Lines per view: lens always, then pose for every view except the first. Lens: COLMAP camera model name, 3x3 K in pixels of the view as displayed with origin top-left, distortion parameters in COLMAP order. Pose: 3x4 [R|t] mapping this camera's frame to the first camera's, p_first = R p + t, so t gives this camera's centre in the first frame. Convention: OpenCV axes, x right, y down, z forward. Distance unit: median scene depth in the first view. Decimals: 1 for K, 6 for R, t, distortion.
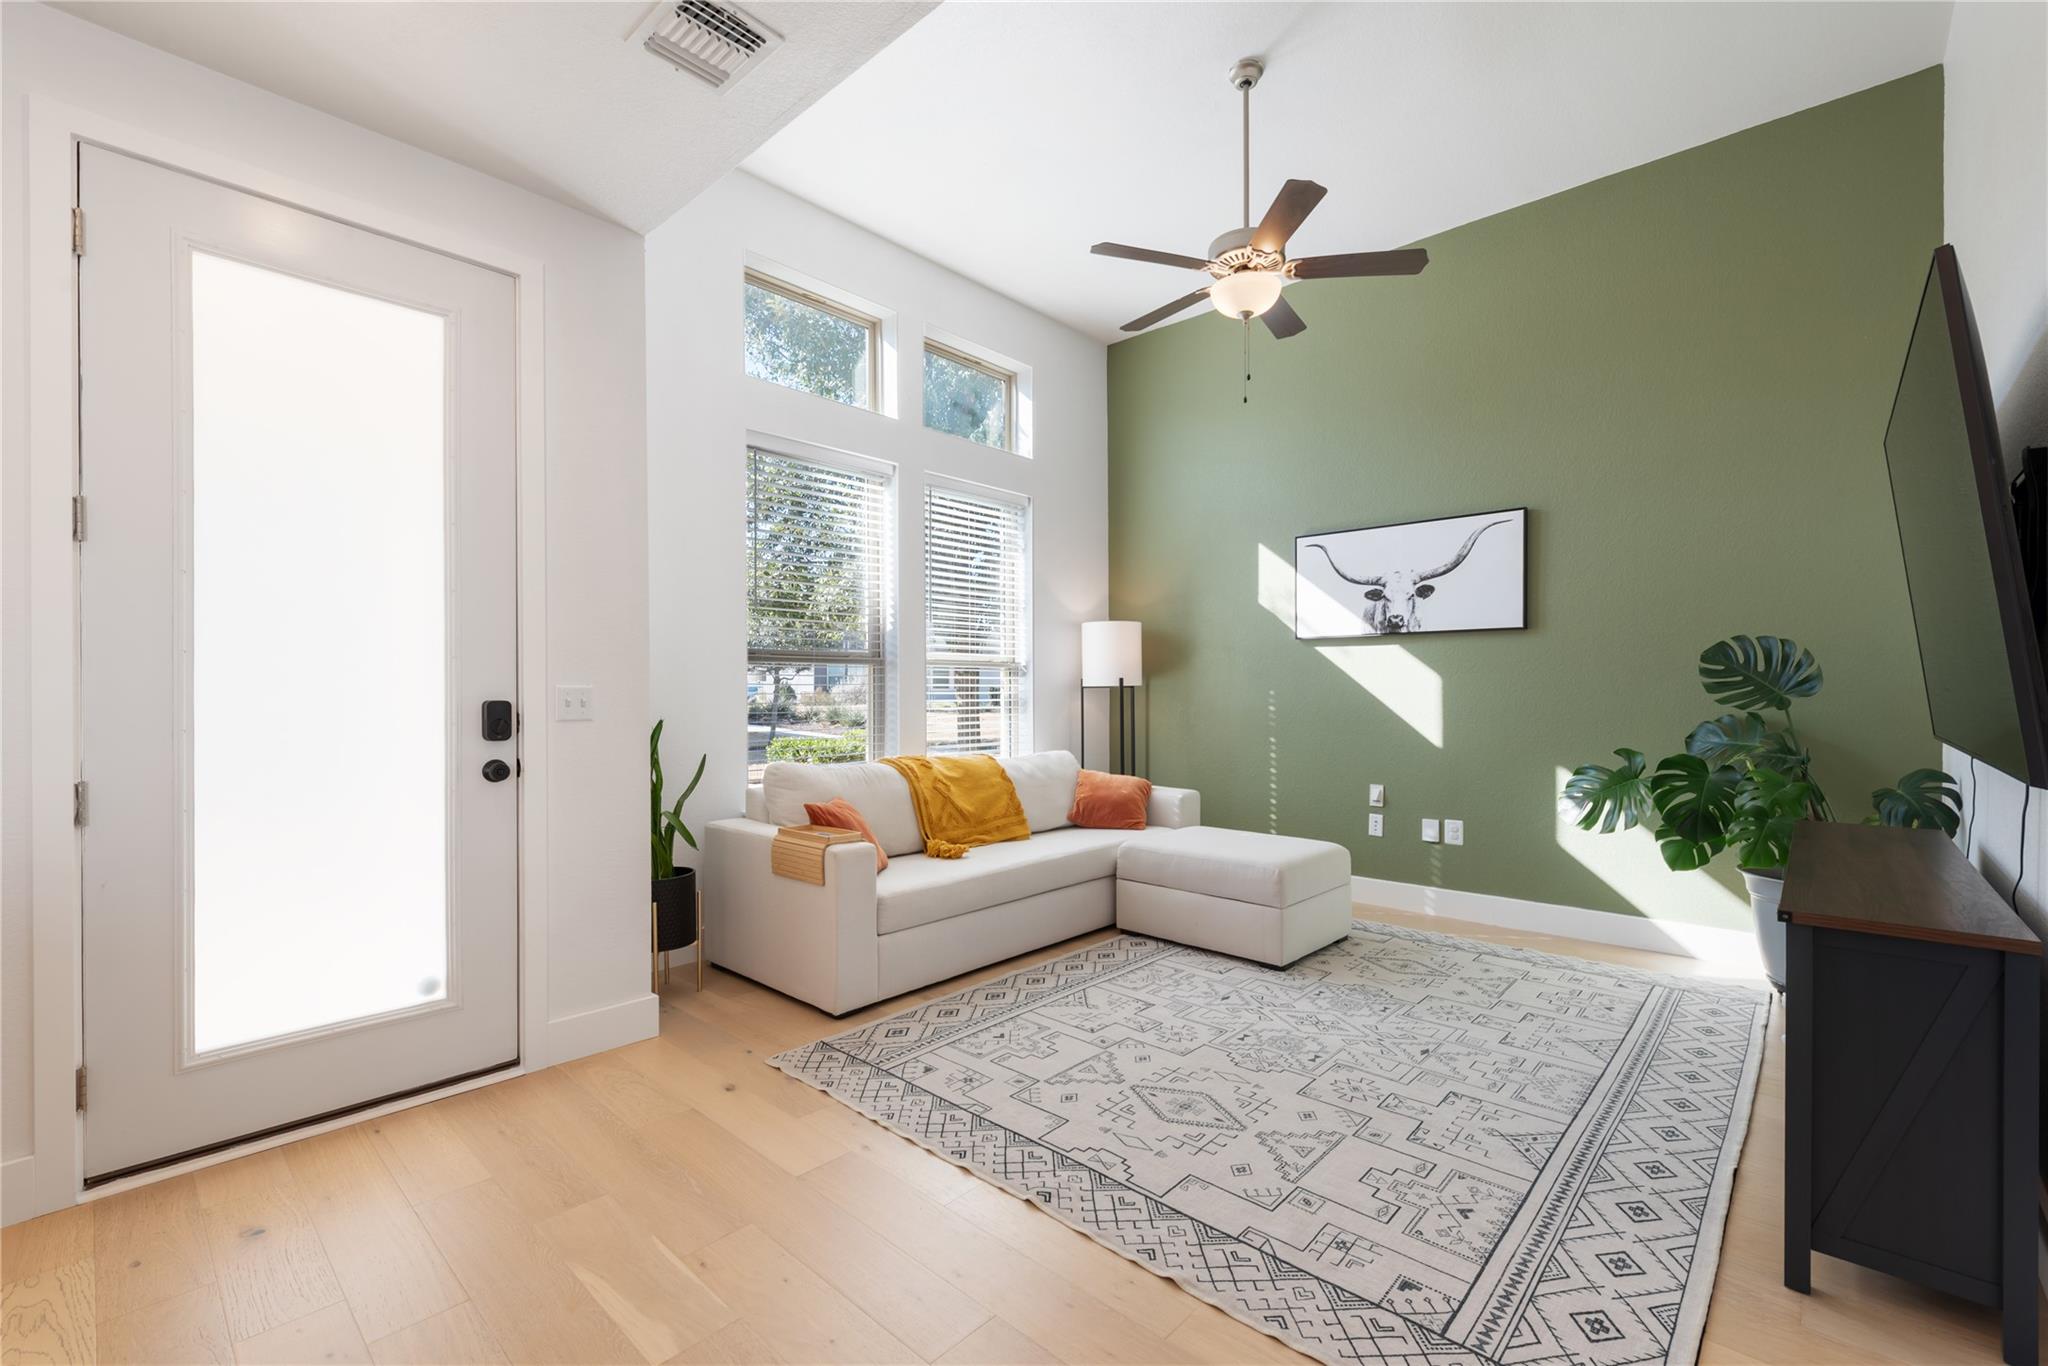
lens RADIAL K [[876.1, 0, 1044.1], [0, 876.1, 695.0], [0, 0, 1]] dist [0.000544, -0.000457]
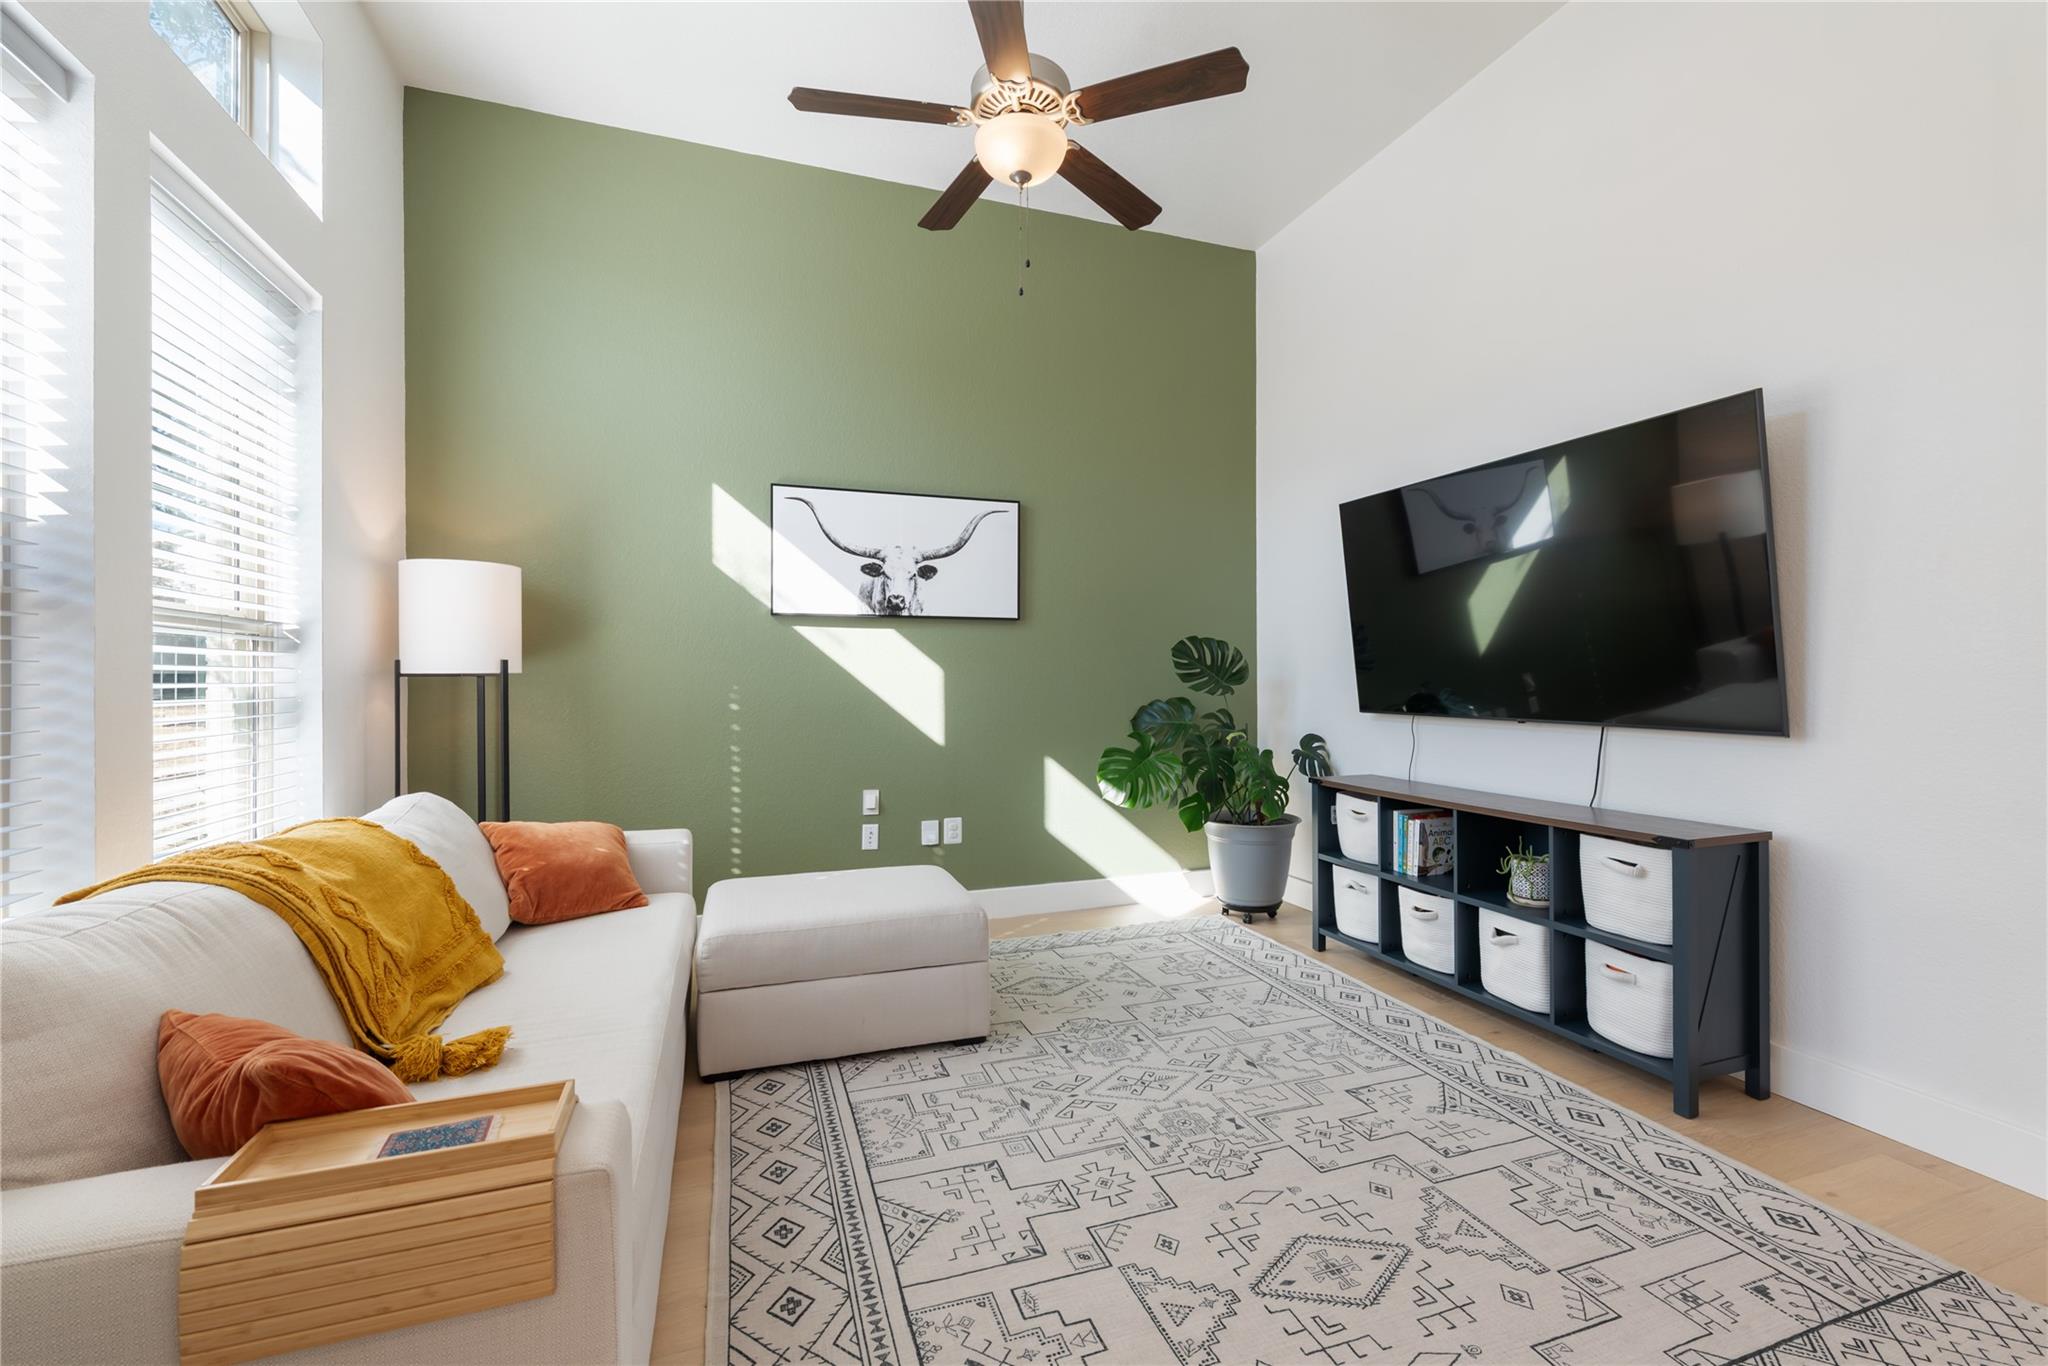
lens RADIAL K [[860.2, 0, 1043.7], [0, 860.2, 678.8], [0, 0, 1]] dist [0.007429, -0.004168]
pose [[0.466128, 0.002423, 0.884714, -0.381570], [0.005618, 0.999968, -0.005698, -0.001583], [-0.884699, 0.007626, 0.466099, 0.596432]]
